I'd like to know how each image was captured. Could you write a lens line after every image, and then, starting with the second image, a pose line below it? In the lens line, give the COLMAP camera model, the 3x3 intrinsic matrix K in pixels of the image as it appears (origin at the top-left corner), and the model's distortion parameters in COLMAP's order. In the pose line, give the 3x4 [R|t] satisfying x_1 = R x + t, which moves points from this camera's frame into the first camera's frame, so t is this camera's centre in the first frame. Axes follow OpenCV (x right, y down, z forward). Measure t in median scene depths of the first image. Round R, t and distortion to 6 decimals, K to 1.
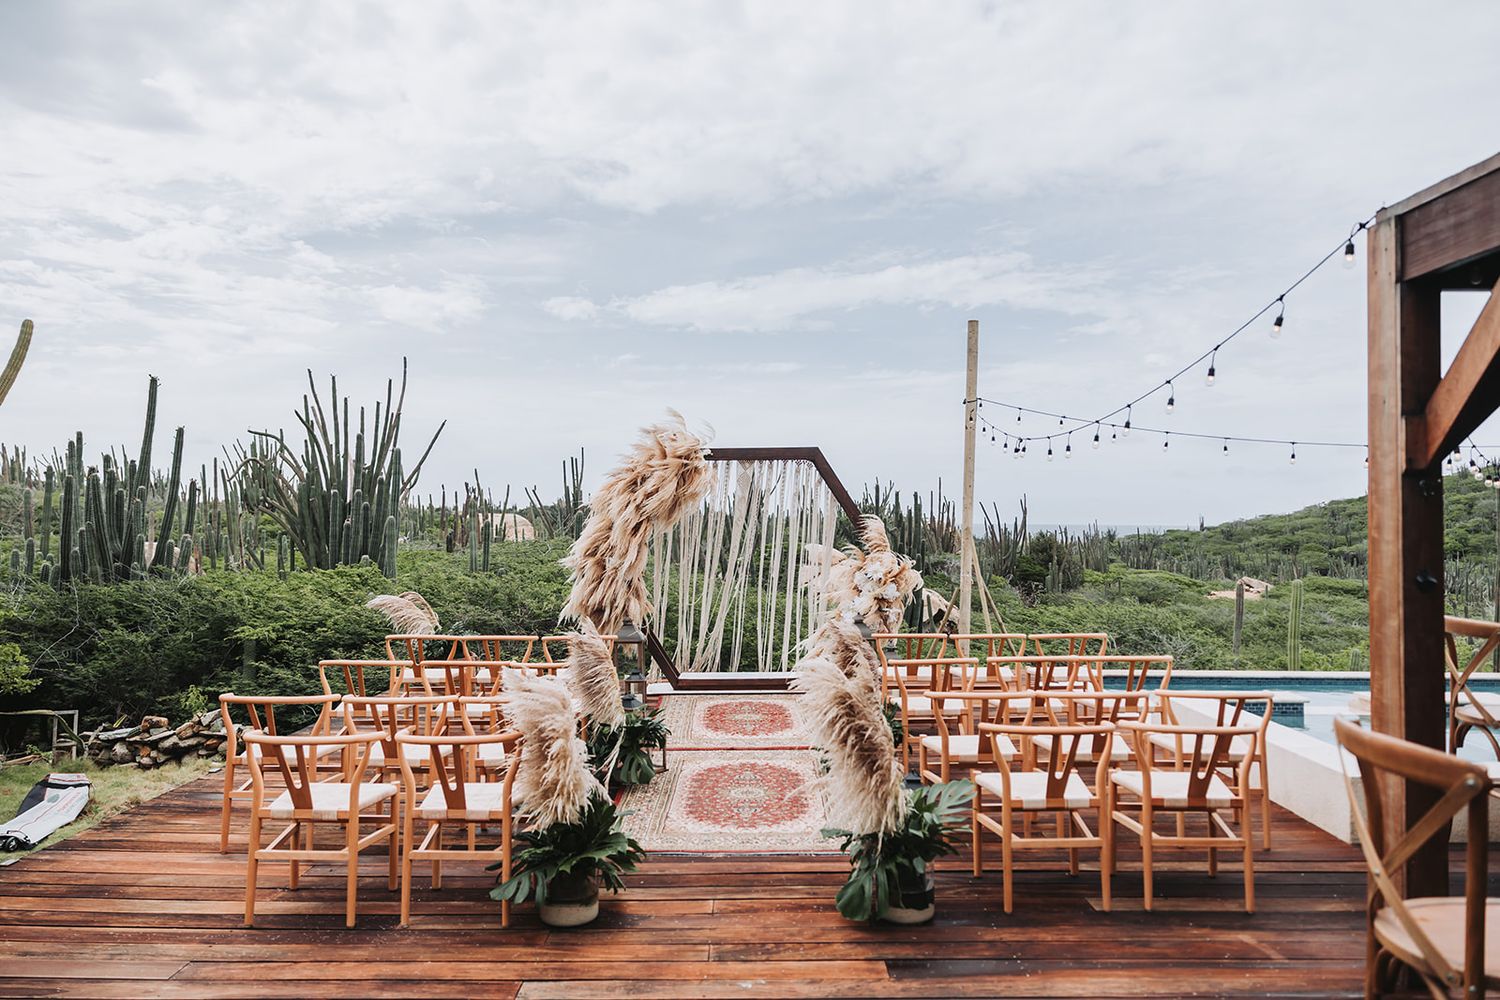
lens RADIAL K [[1014.0, 0, 795.3], [0, 1014.0, 496.9], [0, 0, 1]] dist [-0.006694, 0.002680]
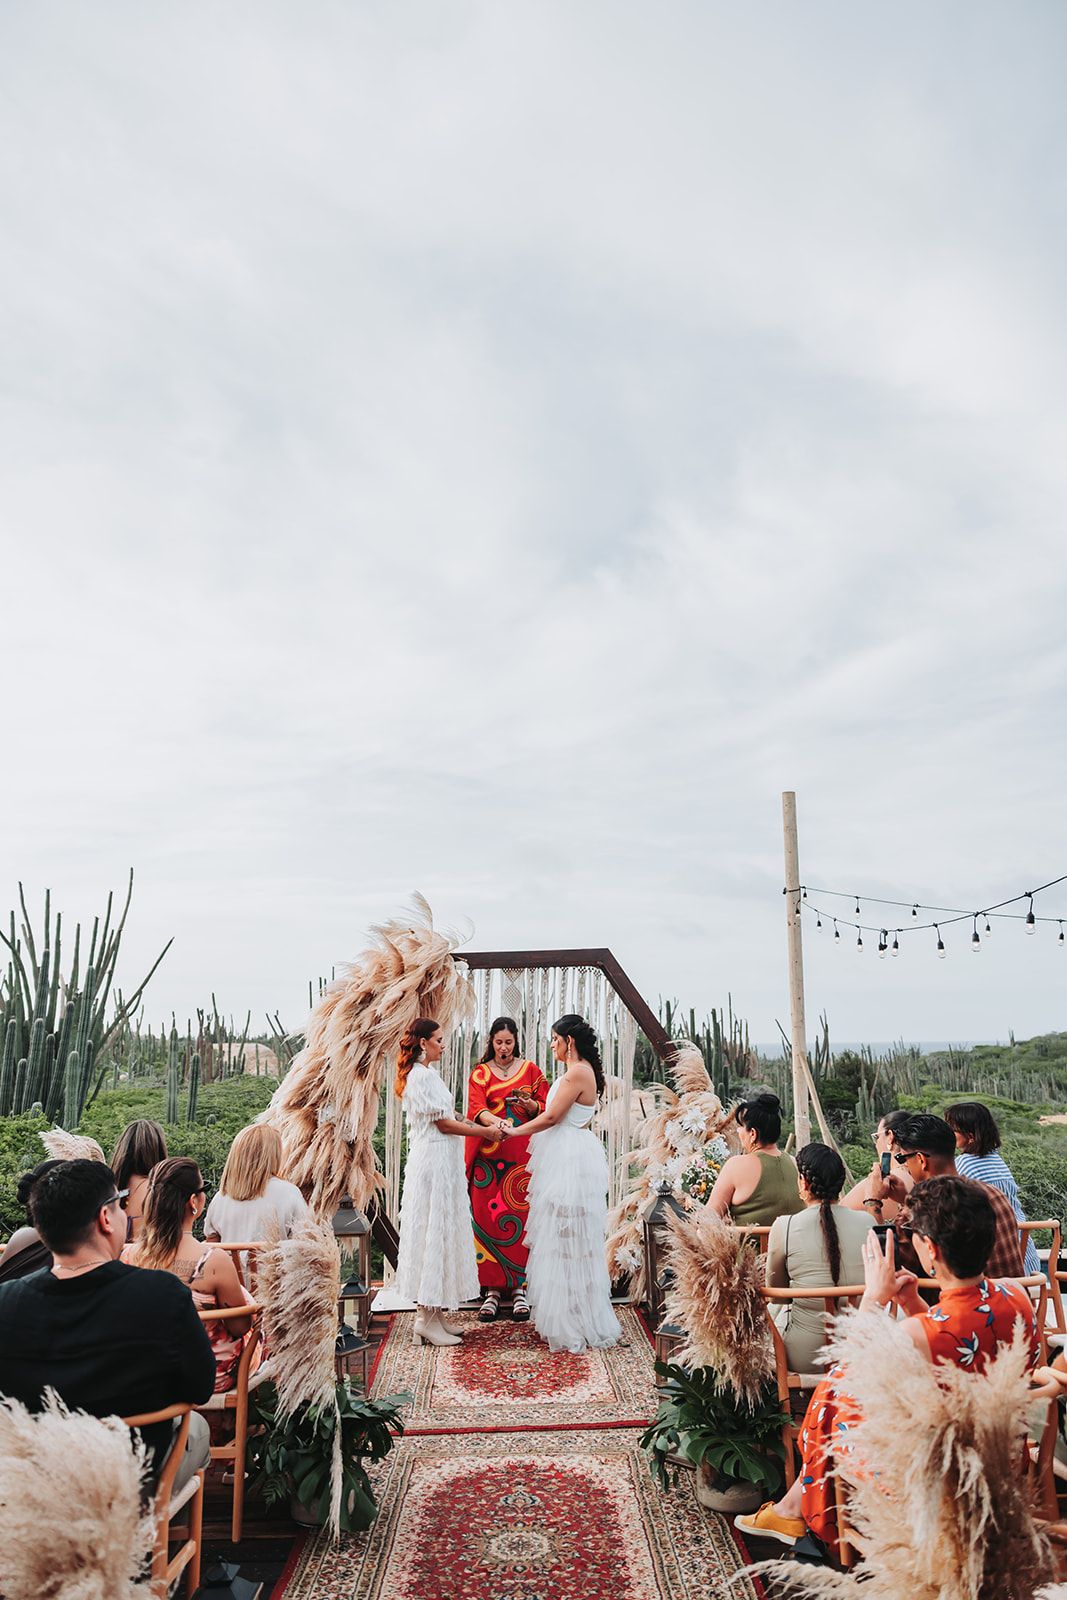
lens RADIAL K [[1081.5, 0, 544.1], [0, 1081.5, 808.5], [0, 0, 1]] dist [-0.006694, 0.002680]
pose [[0.999537, -0.024058, -0.018638, -0.006132], [0.020077, 0.981531, -0.190246, 0.000216], [0.022870, 0.189783, 0.981560, 0.161102]]
